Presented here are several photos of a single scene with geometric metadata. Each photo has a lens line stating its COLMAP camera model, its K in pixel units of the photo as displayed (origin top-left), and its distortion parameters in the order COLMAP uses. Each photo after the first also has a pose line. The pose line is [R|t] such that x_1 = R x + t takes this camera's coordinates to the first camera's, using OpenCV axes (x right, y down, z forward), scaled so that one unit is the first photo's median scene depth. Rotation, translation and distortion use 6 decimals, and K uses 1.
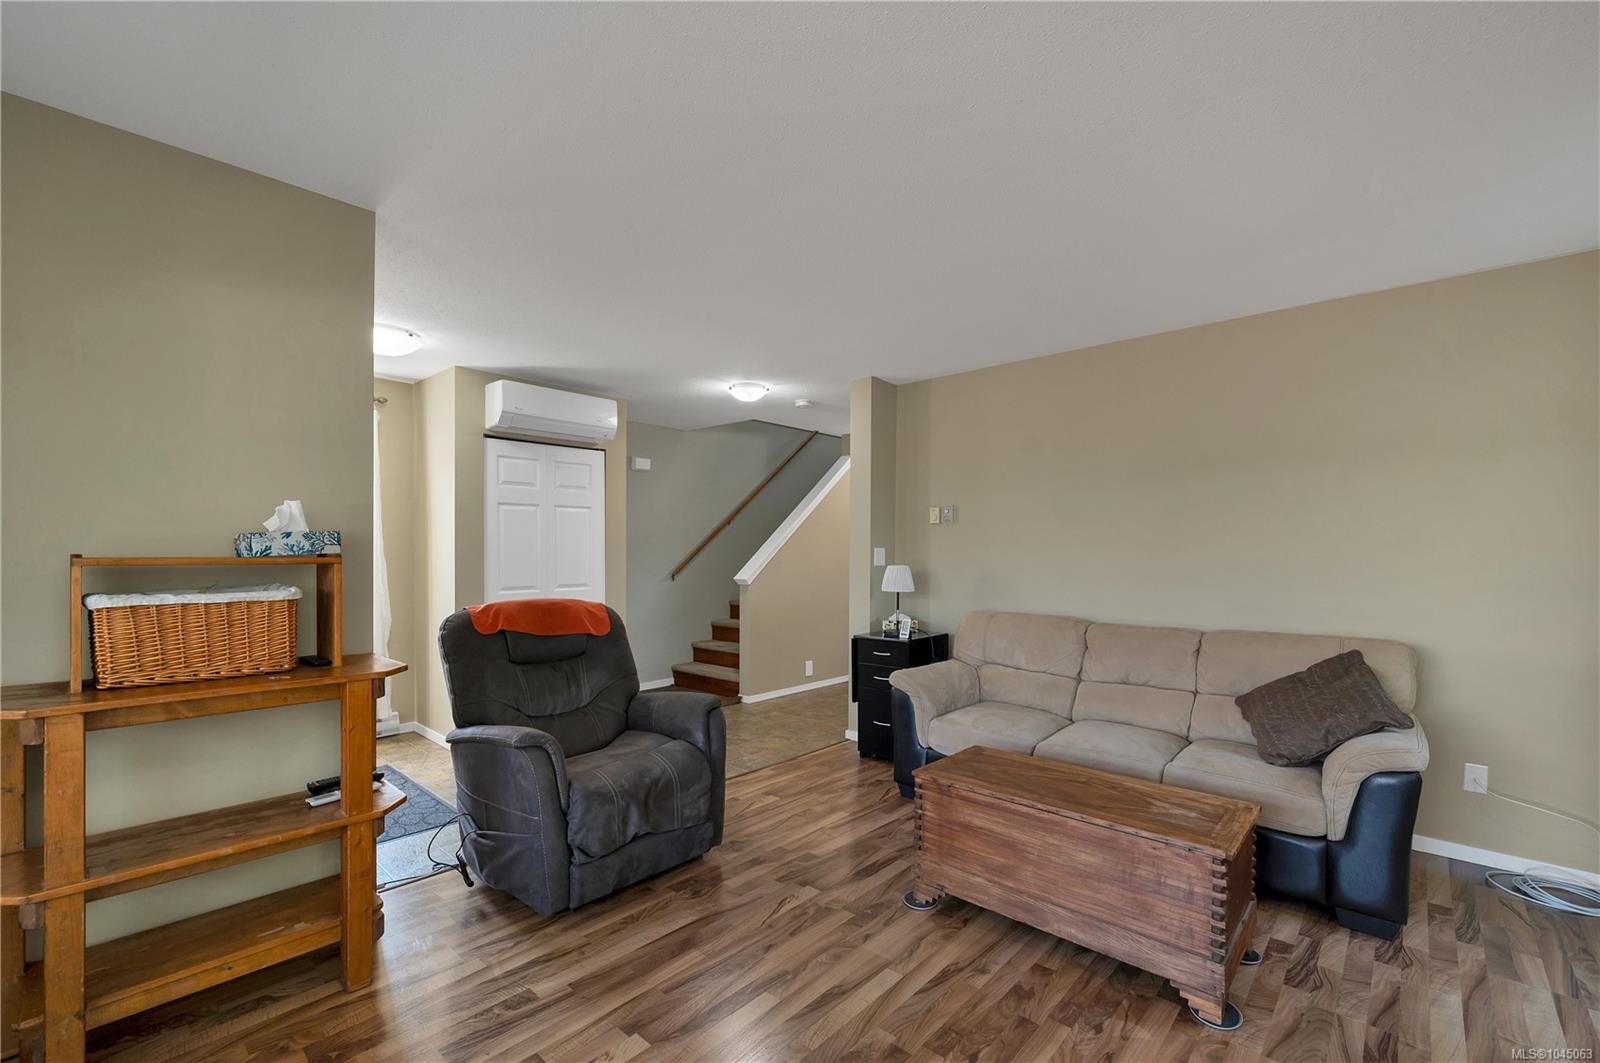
lens RADIAL K [[694.3, 0, 803.1], [0, 694.3, 541.9], [0, 0, 1]] dist [-0.001051, 0.000048]
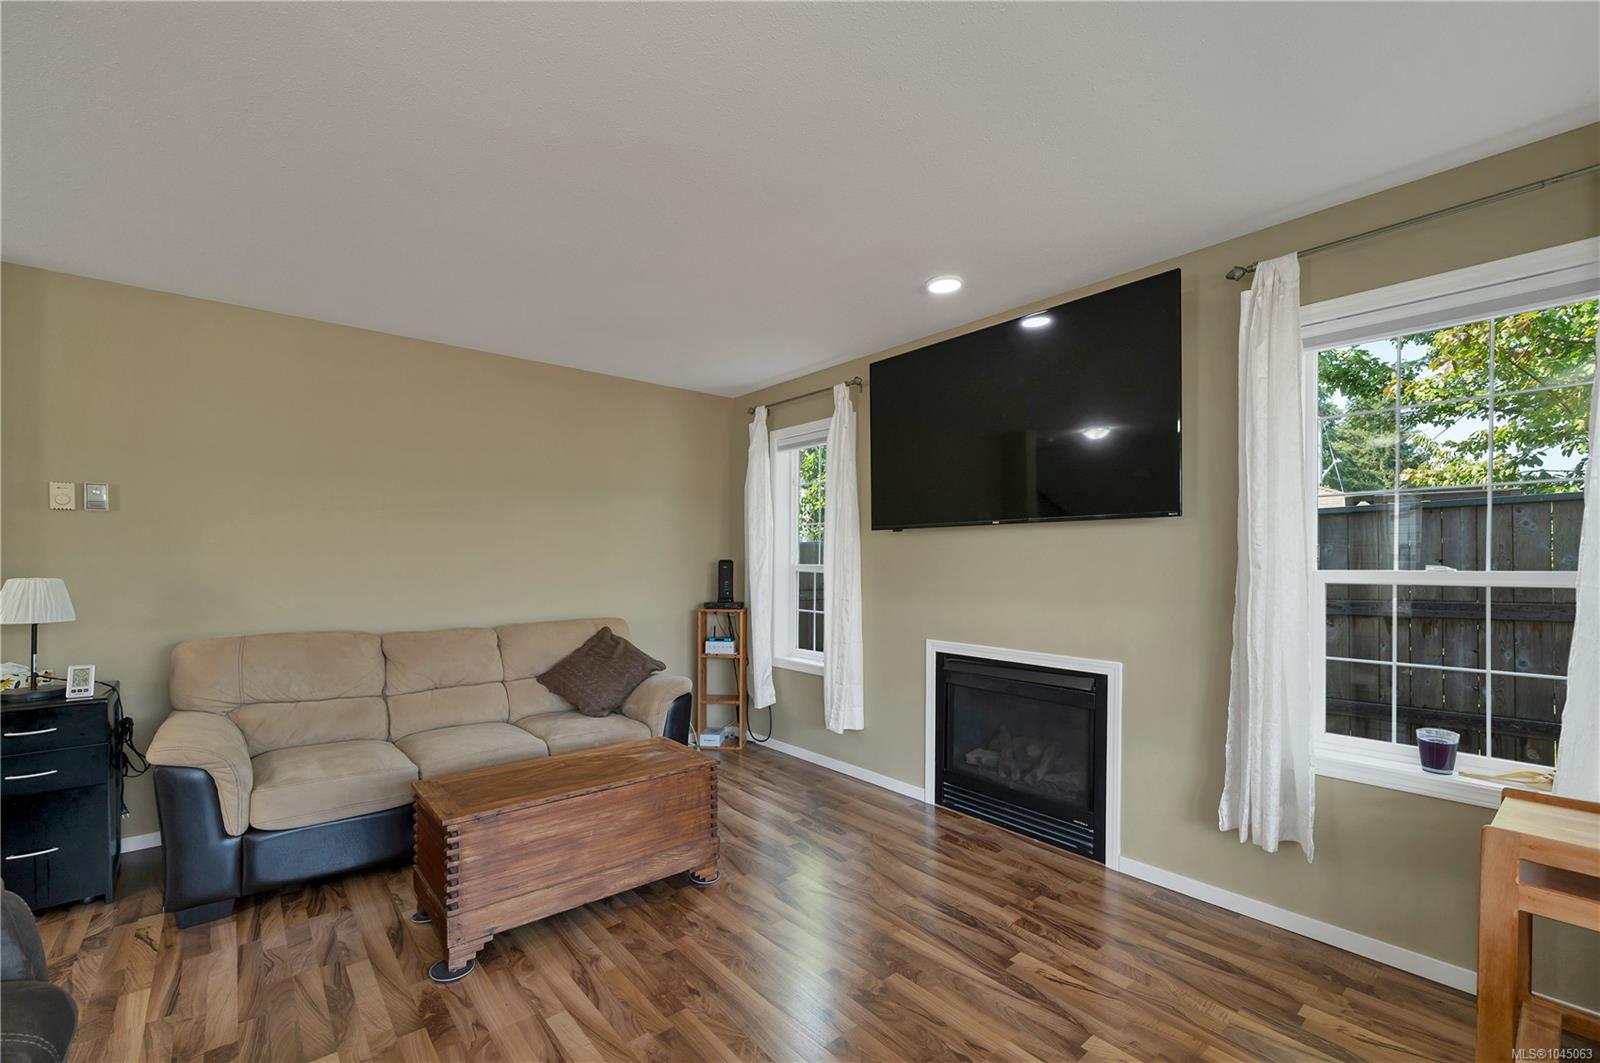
lens RADIAL K [[694.3, 0, 813.4], [0, 694.3, 559.4], [0, 0, 1]] dist [-0.001051, 0.000048]
pose [[0.106558, -0.003833, 0.994299, -0.693108], [-0.015653, 0.999862, 0.005532, 0.008459], [-0.994183, -0.016153, 0.106484, 0.538759]]
